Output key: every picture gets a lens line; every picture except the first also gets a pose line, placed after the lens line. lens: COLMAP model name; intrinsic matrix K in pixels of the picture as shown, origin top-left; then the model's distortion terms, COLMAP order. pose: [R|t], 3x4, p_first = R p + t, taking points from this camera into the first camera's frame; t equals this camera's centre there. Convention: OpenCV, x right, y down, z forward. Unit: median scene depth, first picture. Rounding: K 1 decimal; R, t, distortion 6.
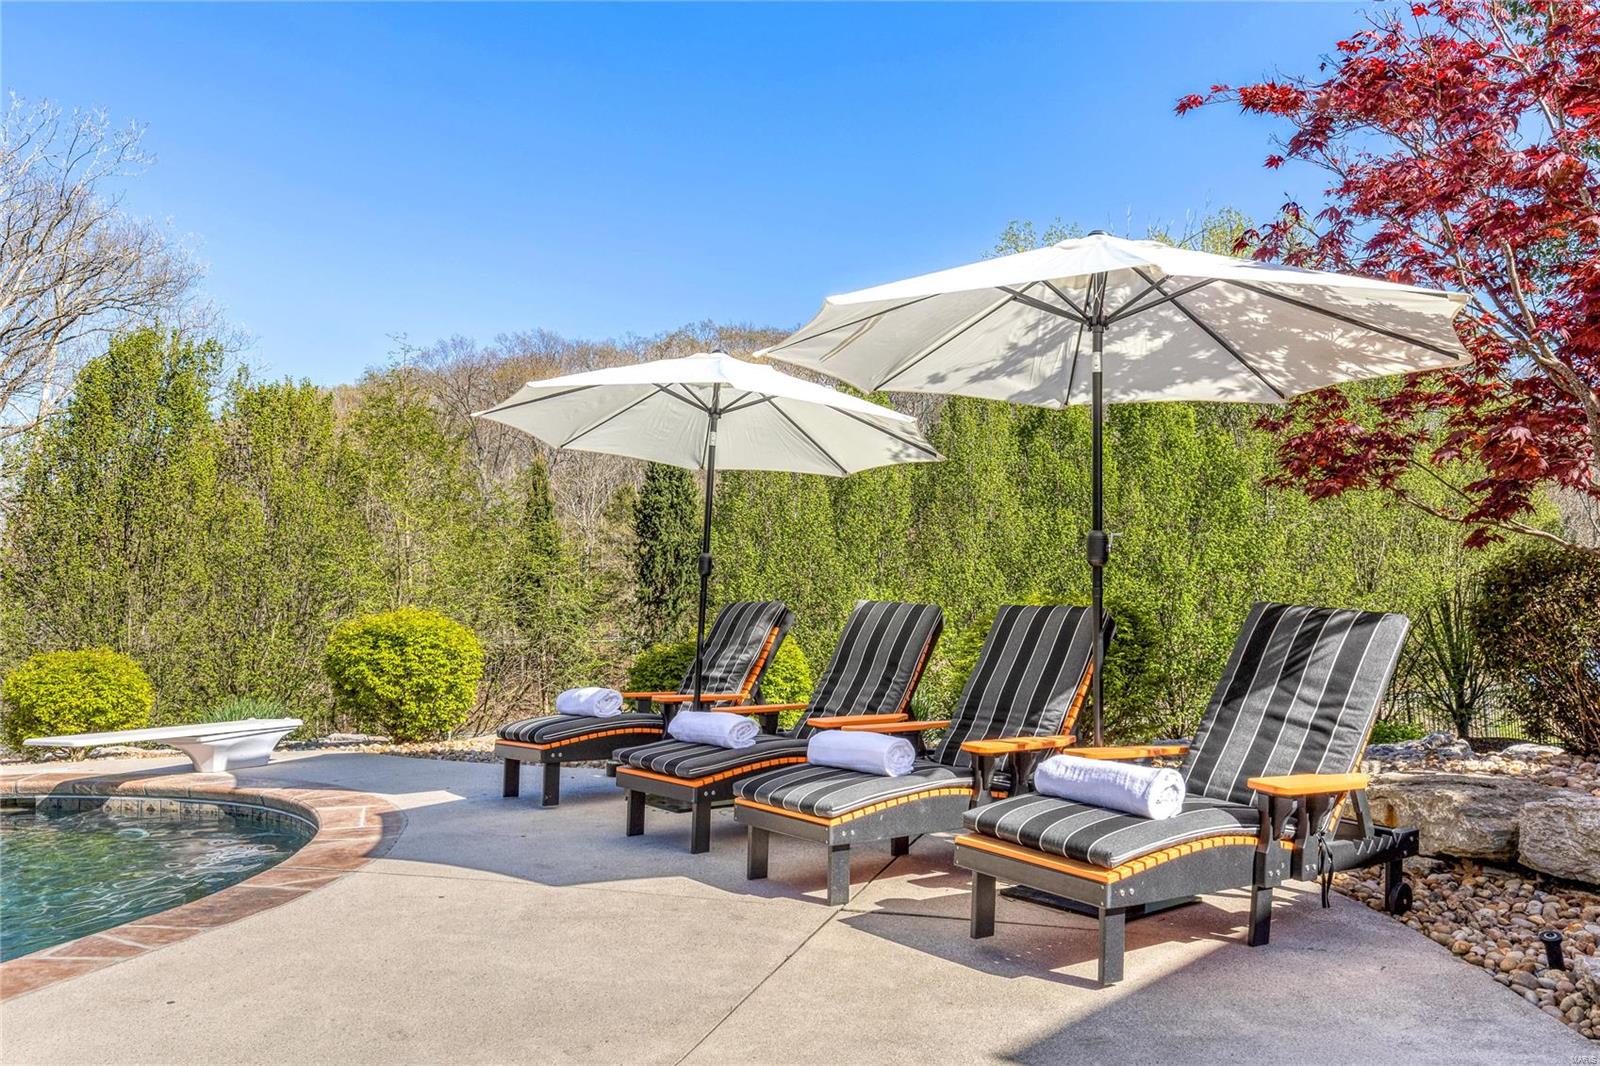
lens RADIAL K [[999.9, 0, 800.0], [0, 999.9, 533.0], [0, 0, 1]] dist [0.004150, 0.000286]
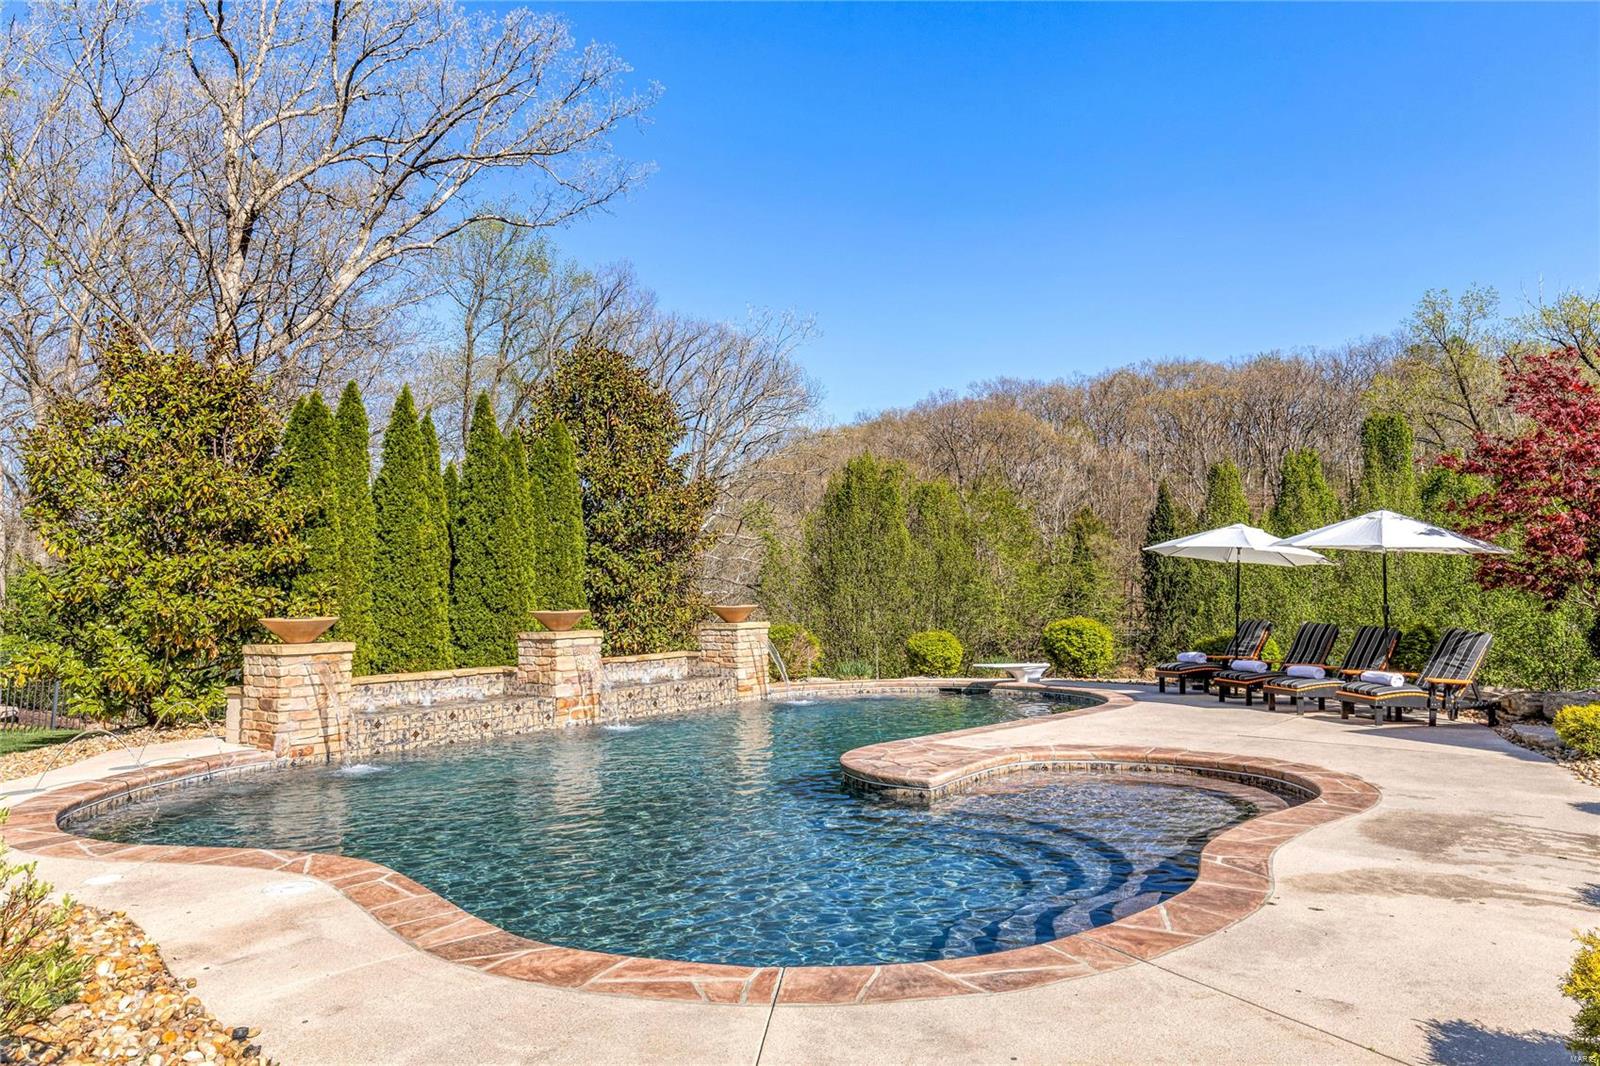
lens RADIAL K [[1047.2, 0, 799.2], [0, 1047.2, 460.5], [0, 0, 1]] dist [-0.004011, 0.000697]
pose [[0.927463, -0.032151, -0.372530, -0.118401], [0.010441, 0.998135, -0.060148, -0.183990], [0.373769, 0.051896, 0.926069, -1.856666]]
